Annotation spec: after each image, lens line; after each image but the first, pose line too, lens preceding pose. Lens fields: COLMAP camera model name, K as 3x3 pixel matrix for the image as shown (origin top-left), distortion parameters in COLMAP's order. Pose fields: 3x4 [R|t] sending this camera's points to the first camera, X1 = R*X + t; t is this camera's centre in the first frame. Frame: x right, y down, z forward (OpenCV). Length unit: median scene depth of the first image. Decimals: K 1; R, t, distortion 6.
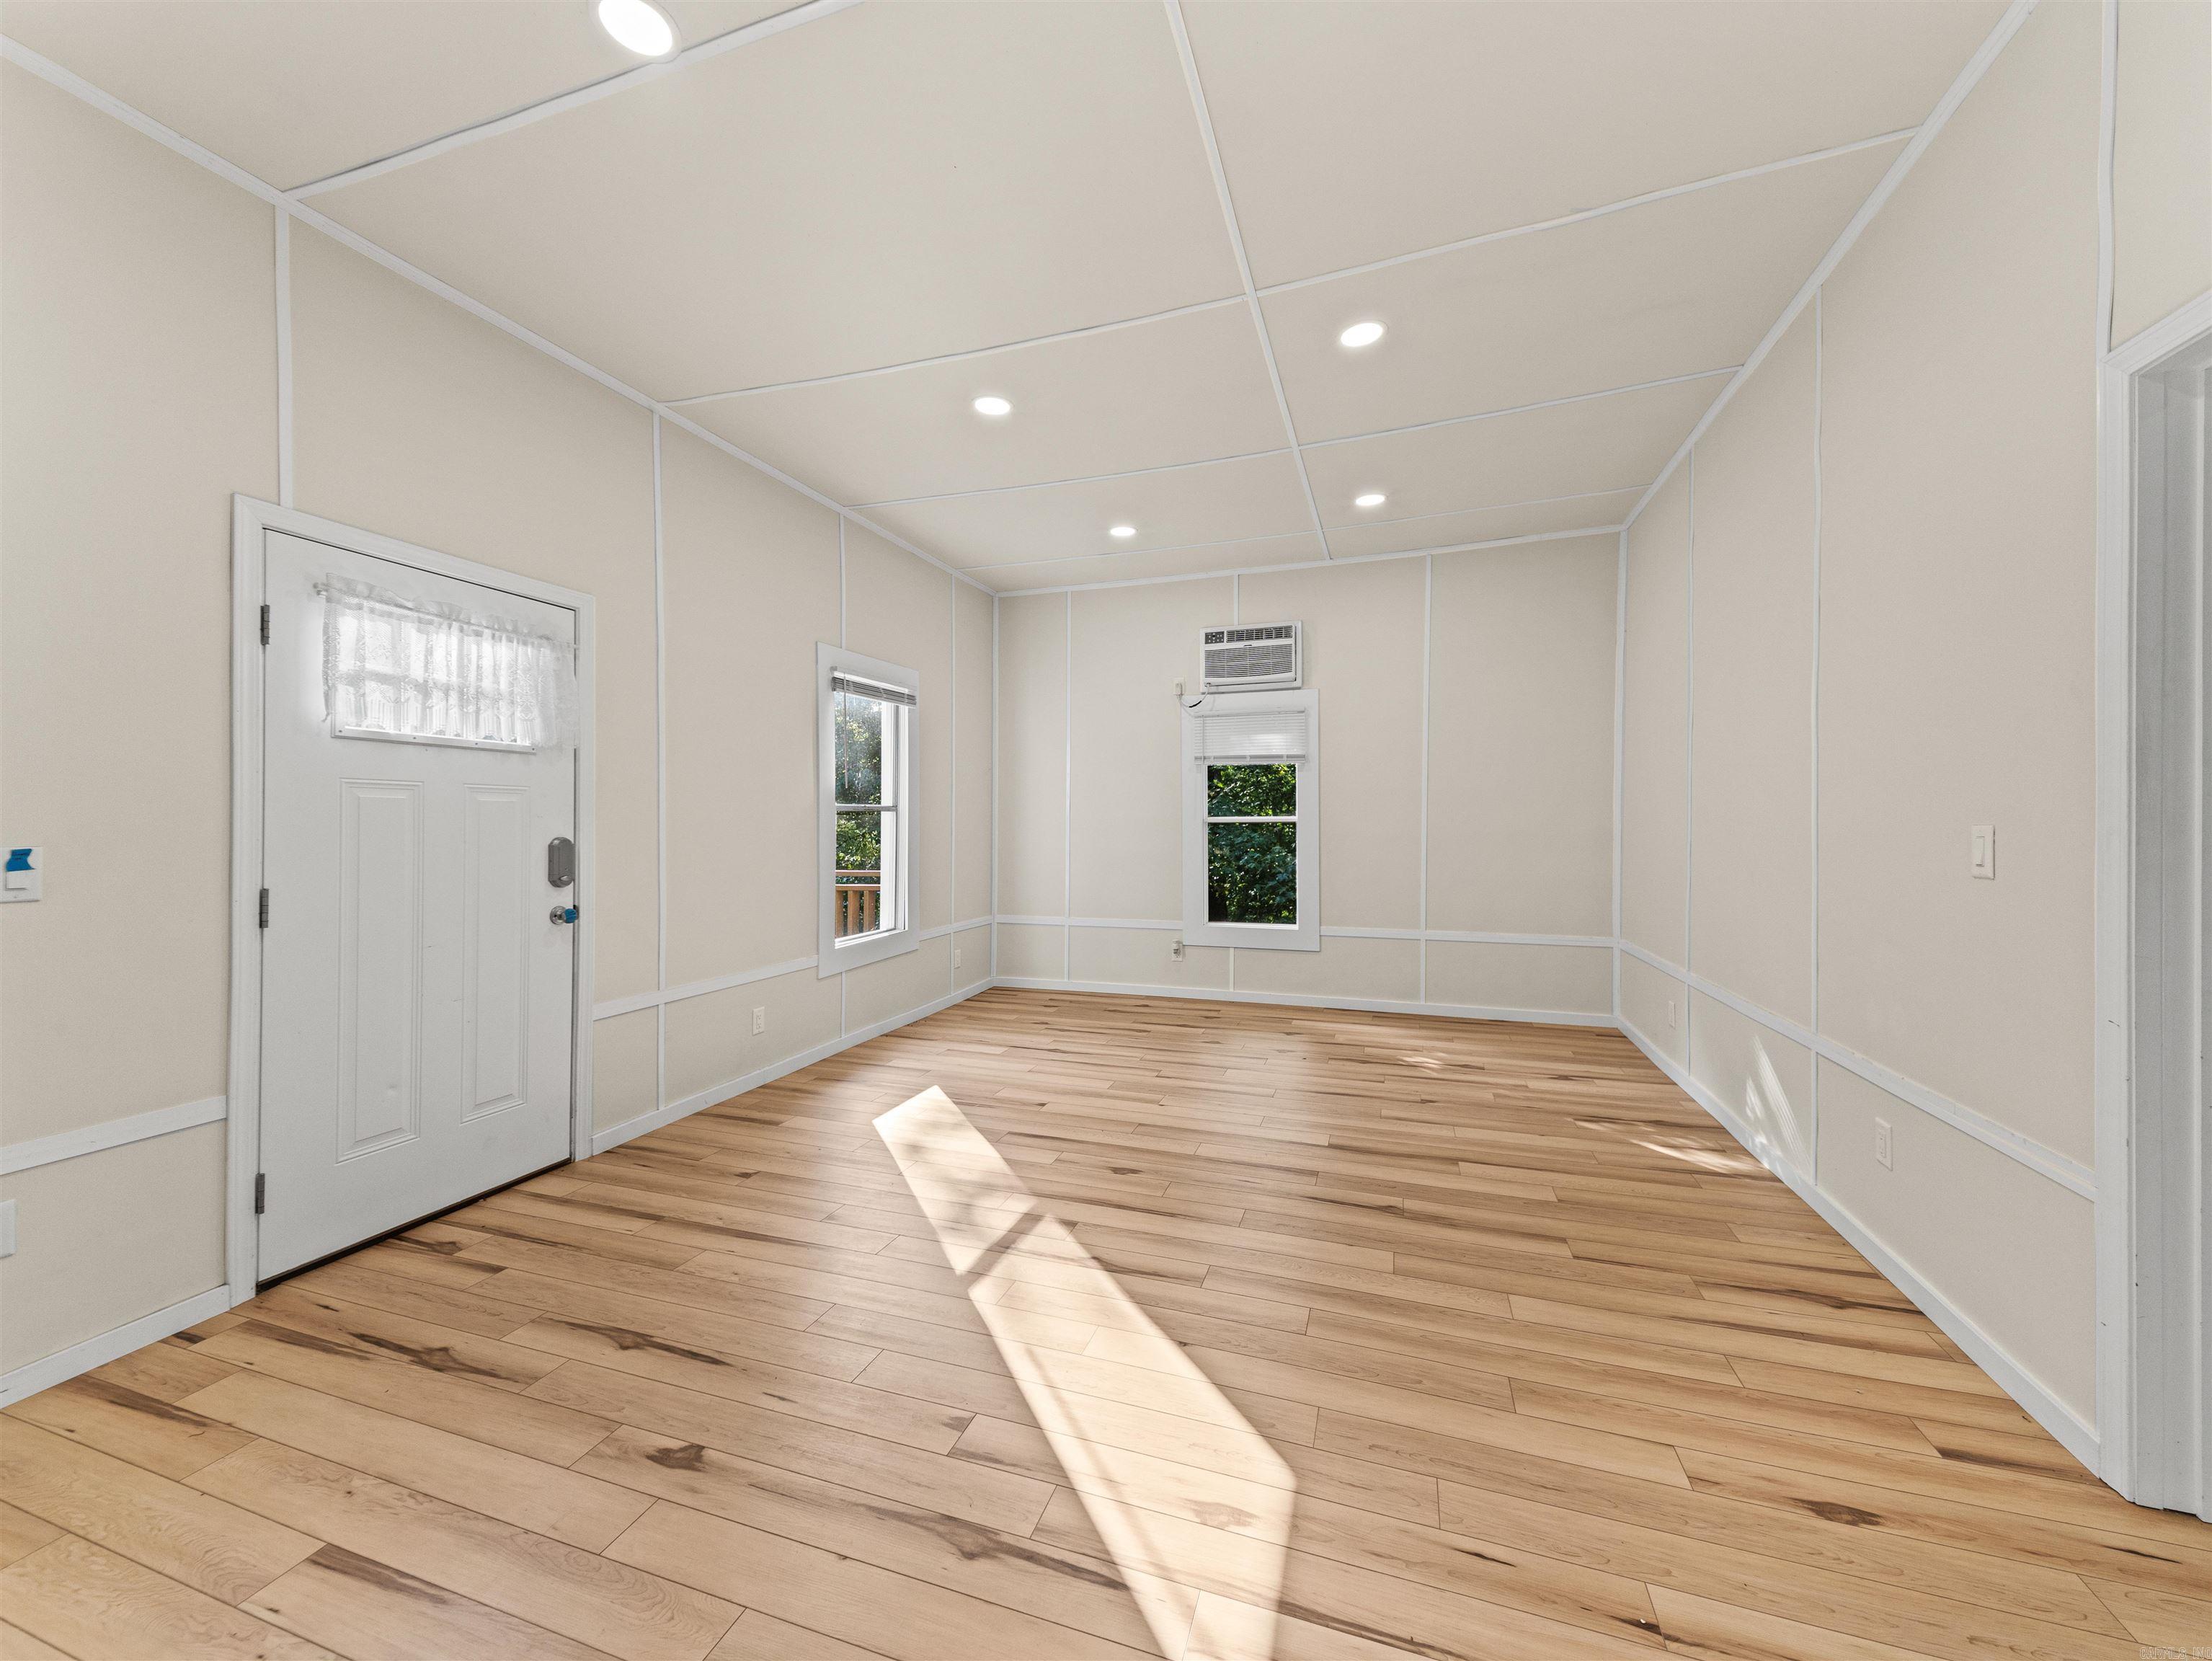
lens RADIAL K [[854.6, 0, 1107.4], [0, 854.6, 826.2], [0, 0, 1]] dist [0.032981, -0.013030]
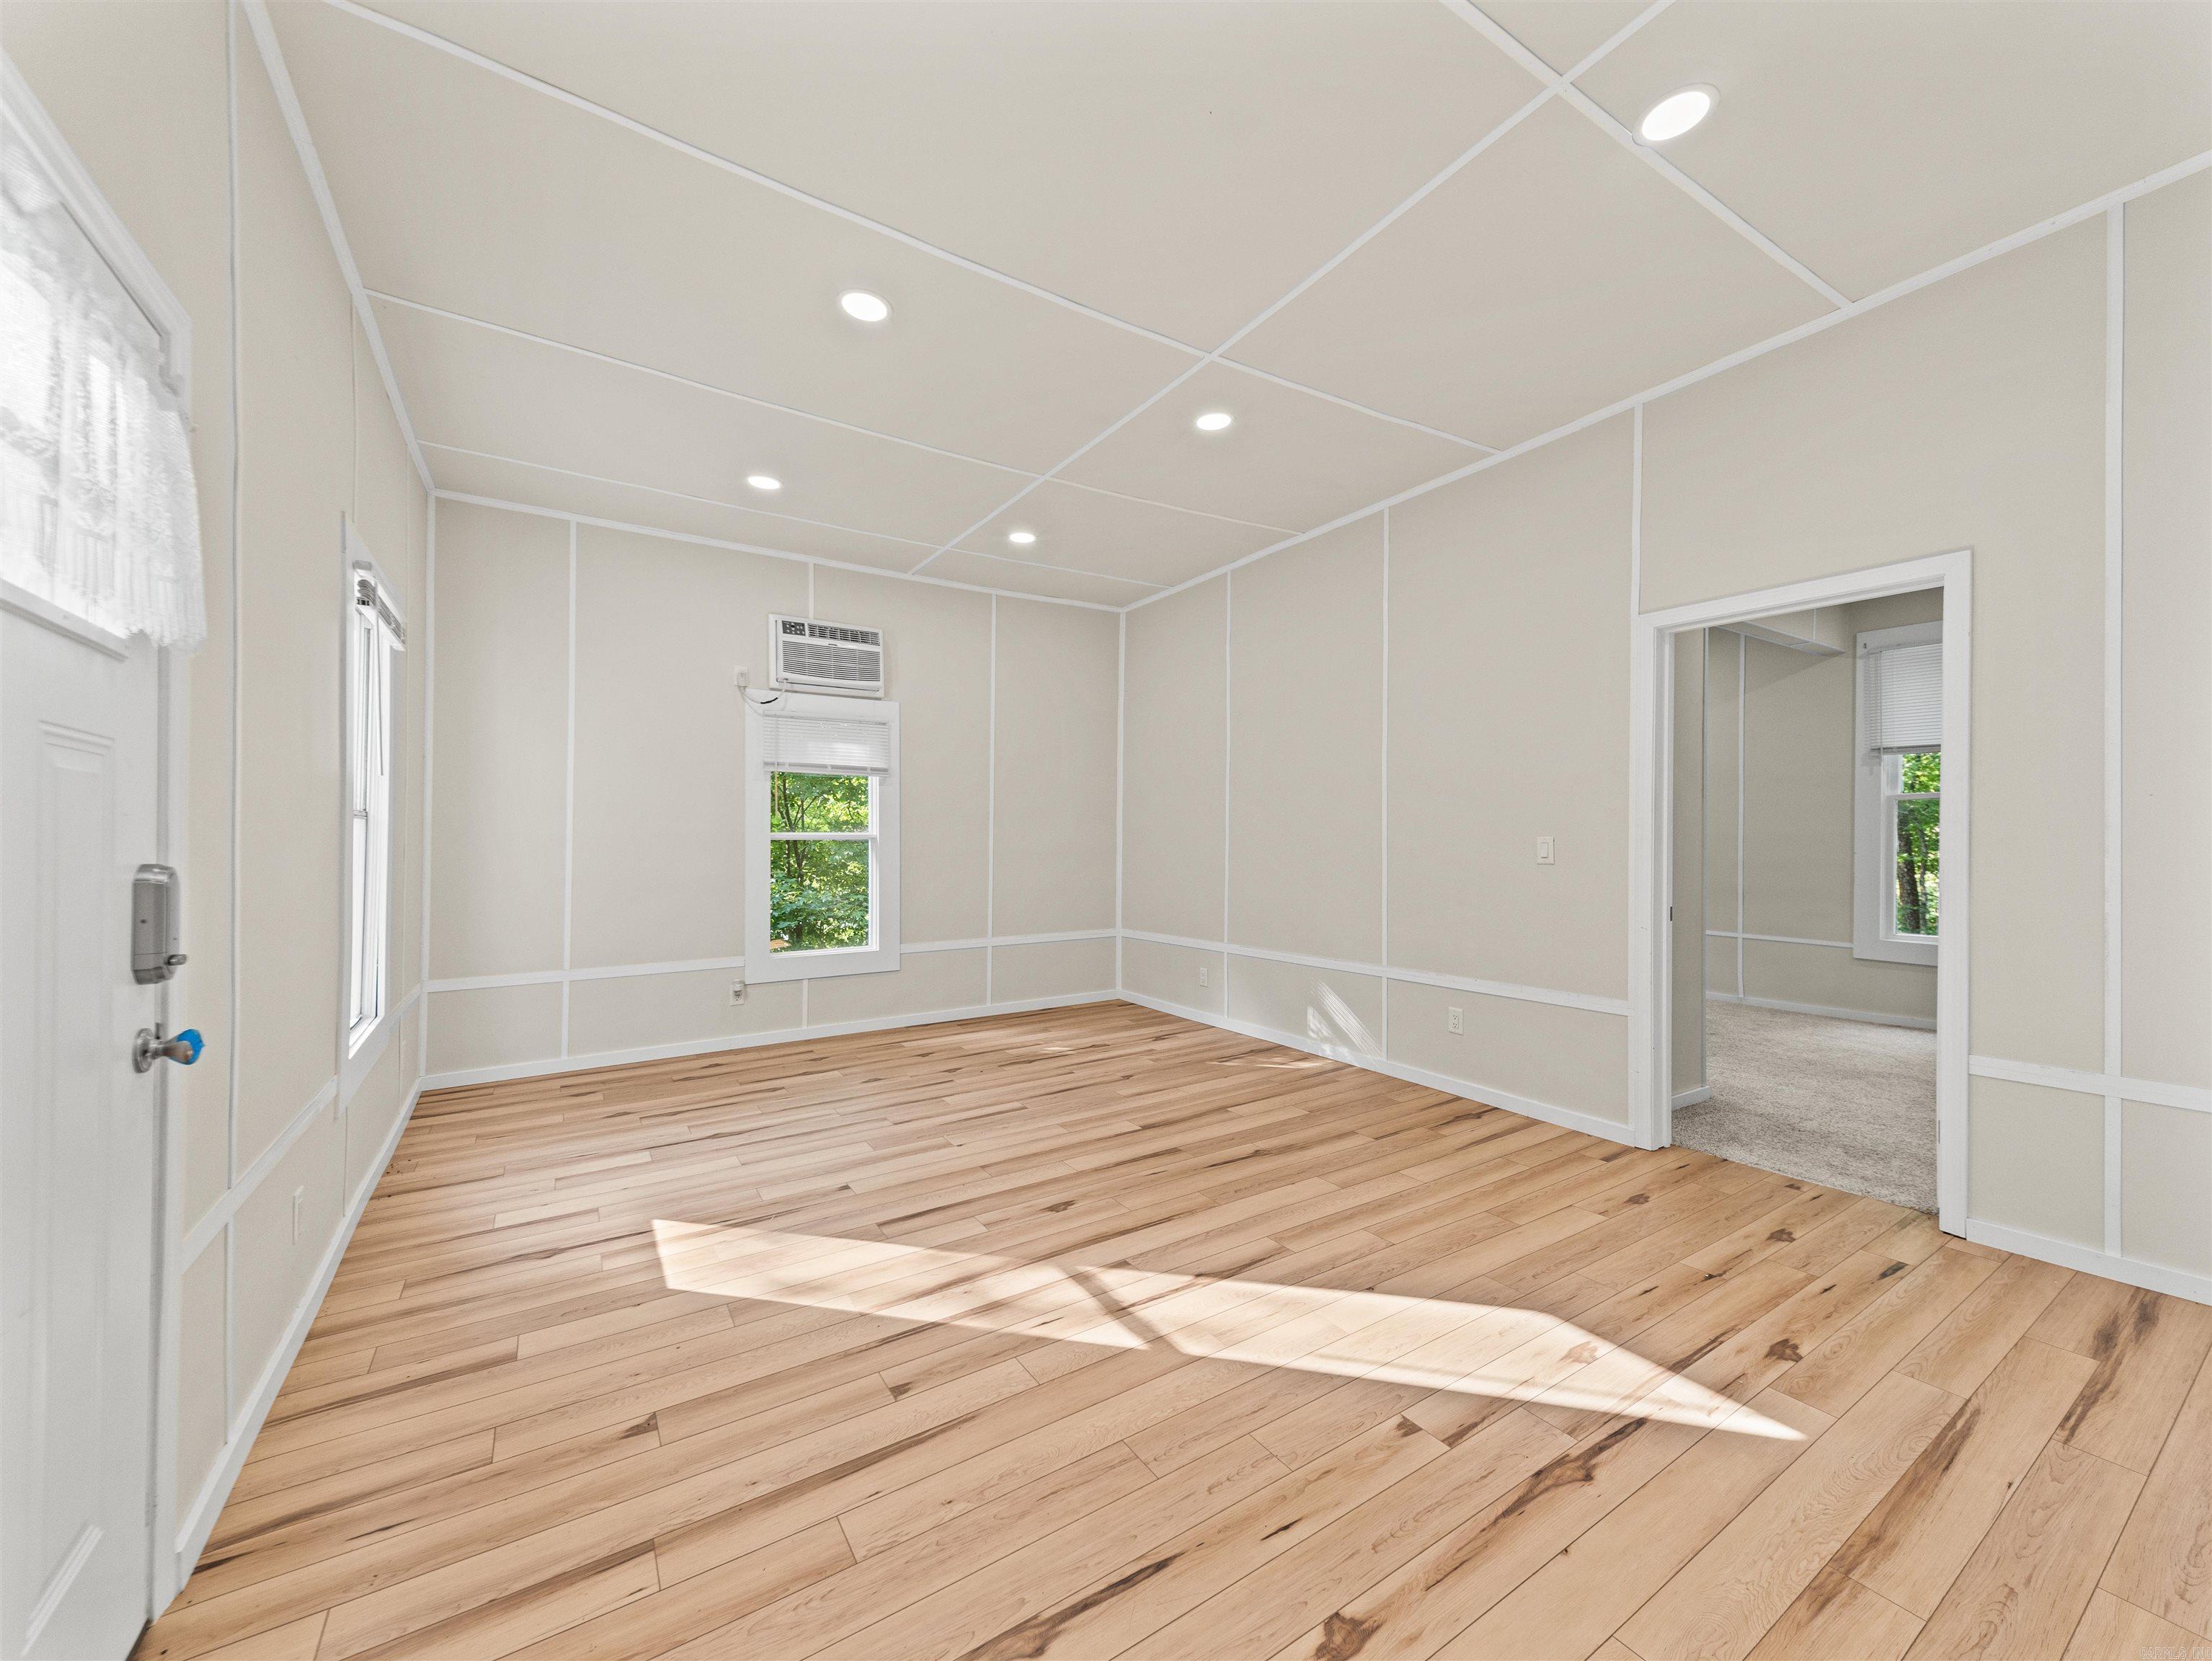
lens RADIAL K [[860.1, 0, 1108.6], [0, 860.1, 823.5], [0, 0, 1]] dist [0.030874, -0.011121]
pose [[0.620957, 0.012132, 0.783751, -0.636018], [0.008990, 0.999704, -0.022598, 0.006324], [-0.783793, 0.021078, 0.620664, 0.338387]]
